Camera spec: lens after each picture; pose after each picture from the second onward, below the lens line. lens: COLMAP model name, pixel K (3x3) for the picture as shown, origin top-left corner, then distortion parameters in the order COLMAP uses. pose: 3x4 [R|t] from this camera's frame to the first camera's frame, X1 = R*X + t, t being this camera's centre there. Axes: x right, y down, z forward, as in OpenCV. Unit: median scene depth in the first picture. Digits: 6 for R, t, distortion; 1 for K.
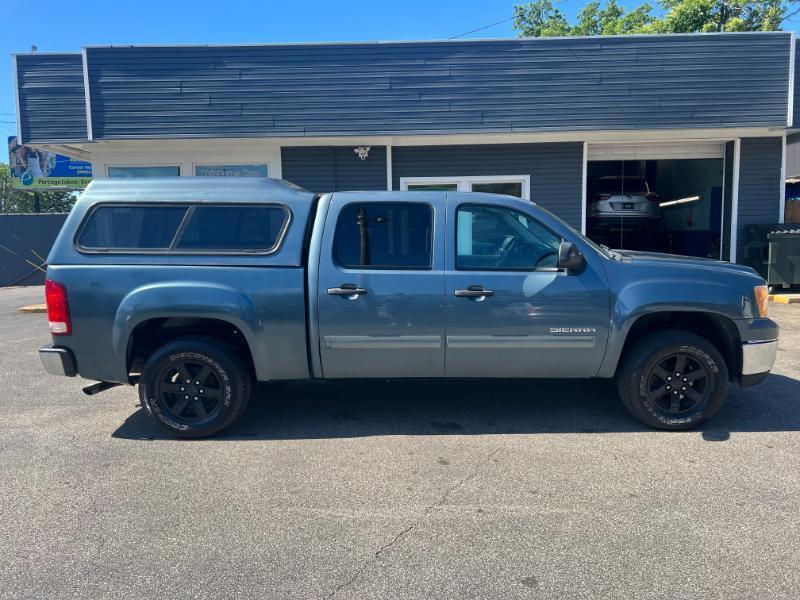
lens RADIAL K [[605.6, 0, 406.4], [0, 605.6, 294.7], [0, 0, 1]] dist [0.051771, -0.057174]
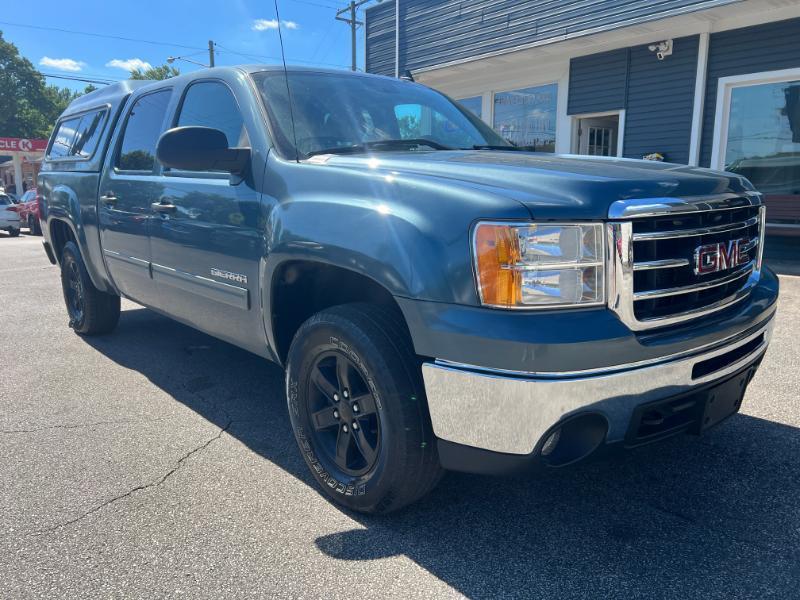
lens RADIAL K [[609.7, 0, 403.6], [0, 609.7, 286.2], [0, 0, 1]] dist [0.054895, -0.057844]
pose [[0.643336, 0.134562, -0.753666, 0.836174], [-0.083784, 0.990894, 0.105398, -0.010967], [0.760985, -0.004662, 0.648752, 0.720074]]
